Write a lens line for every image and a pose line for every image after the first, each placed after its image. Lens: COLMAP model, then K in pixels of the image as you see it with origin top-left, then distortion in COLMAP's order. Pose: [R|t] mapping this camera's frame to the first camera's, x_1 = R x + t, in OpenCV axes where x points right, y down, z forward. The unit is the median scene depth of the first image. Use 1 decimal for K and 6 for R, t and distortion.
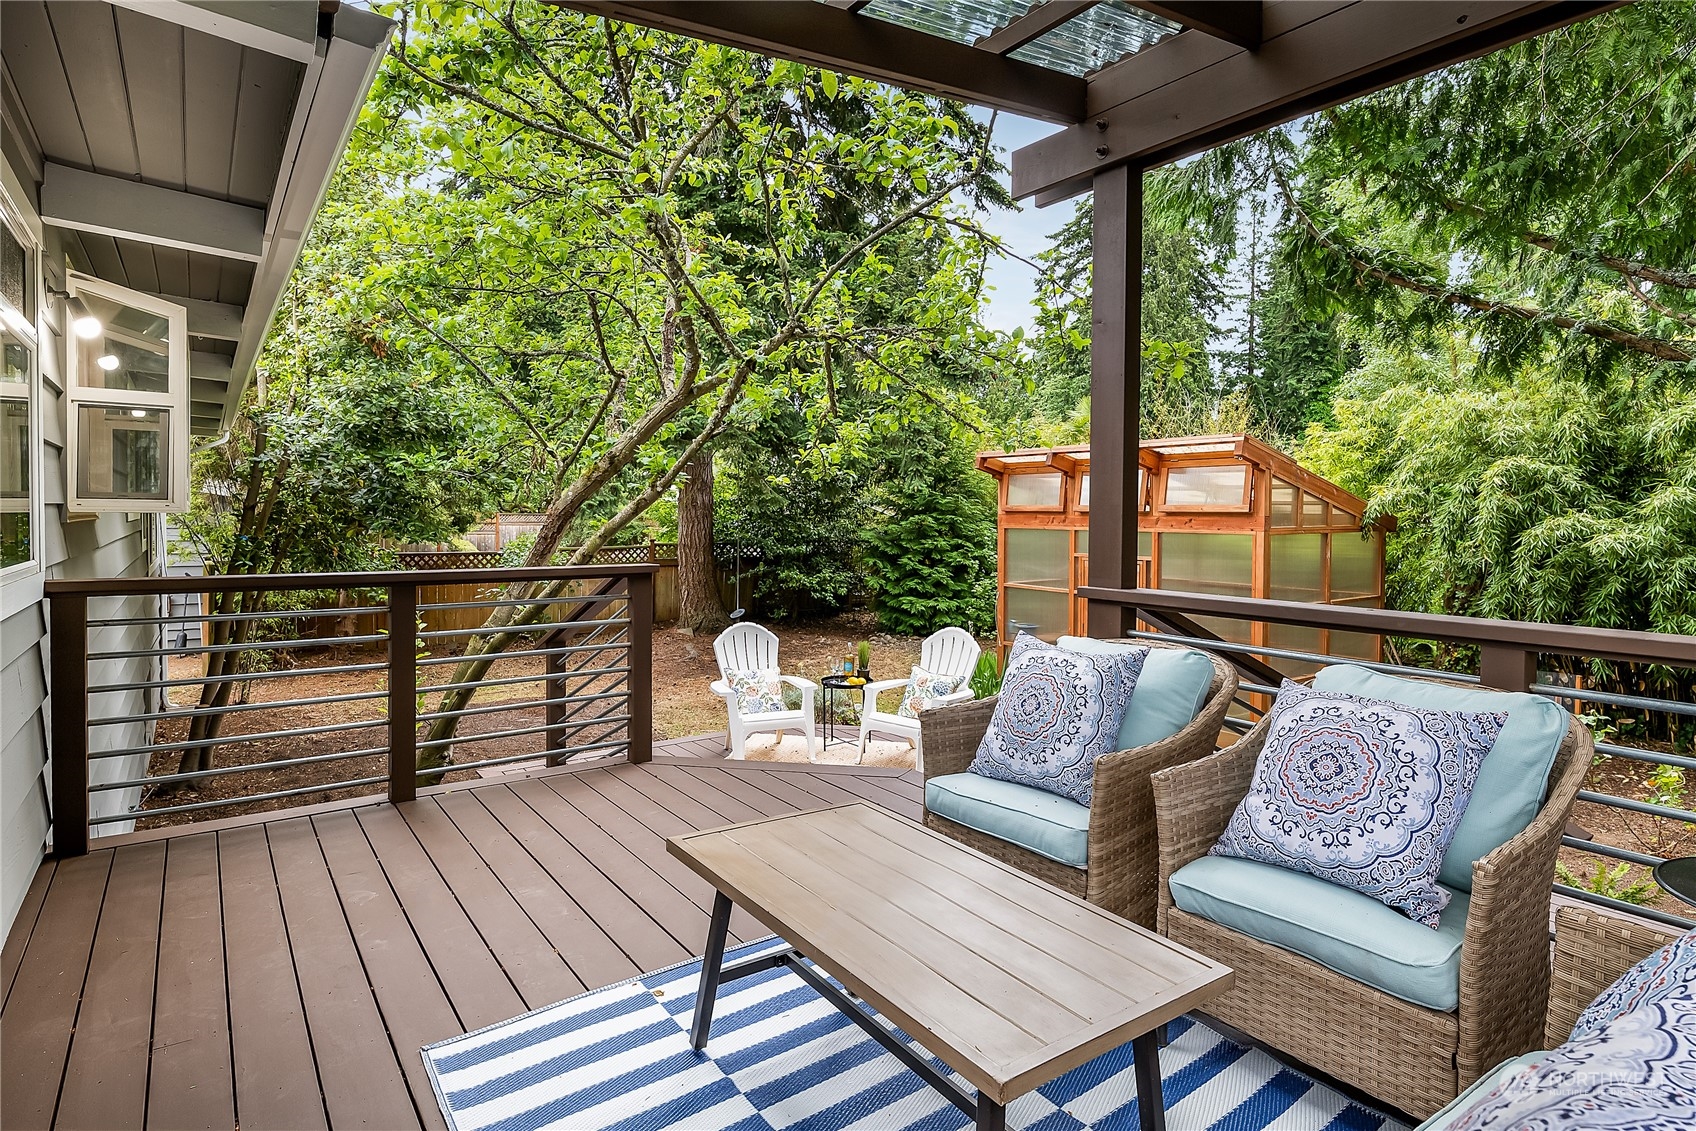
lens RADIAL K [[885.3, 0, 848.0], [0, 885.3, 565.5], [0, 0, 1]] dist [0.000790, 0.000010]
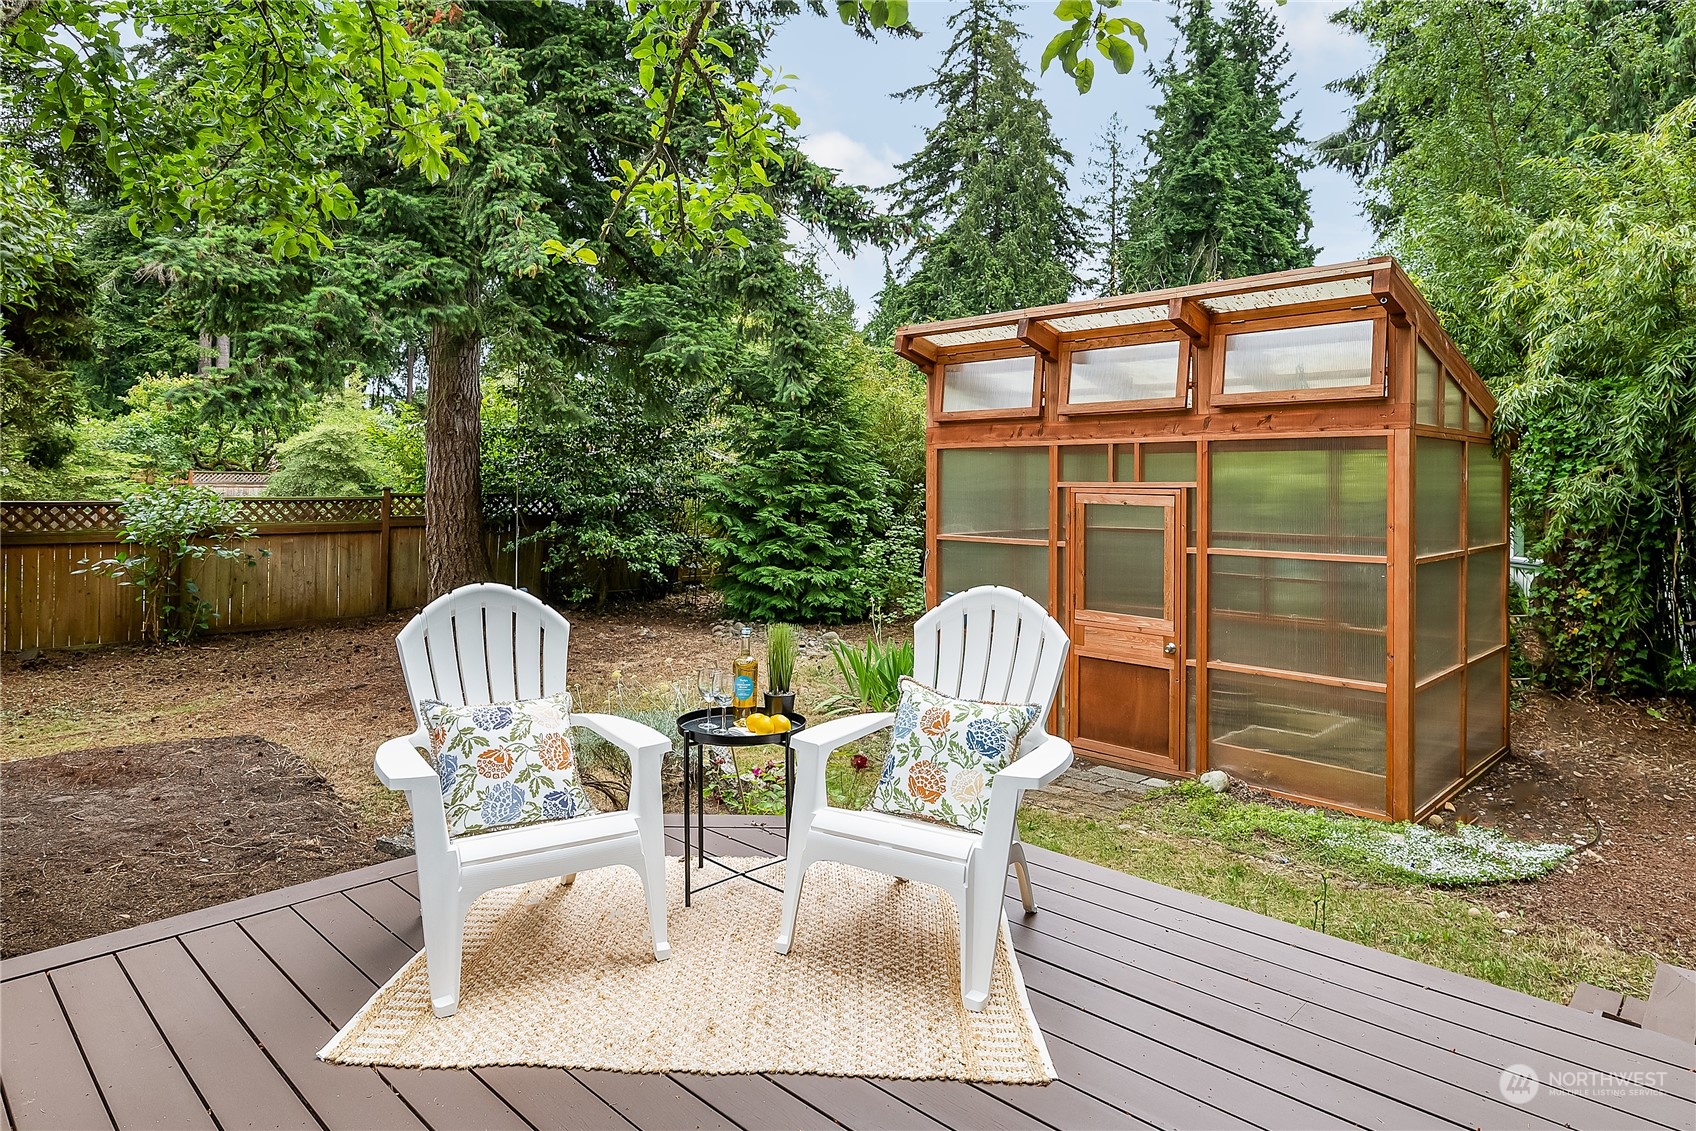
lens RADIAL K [[987.9, 0, 813.7], [0, 987.9, 503.2], [0, 0, 1]] dist [-0.003888, -0.000642]
pose [[0.988435, -0.002224, 0.151630, -0.014871], [0.009147, 0.998946, -0.044973, 0.020429], [-0.151370, 0.045840, 0.987414, 0.220200]]
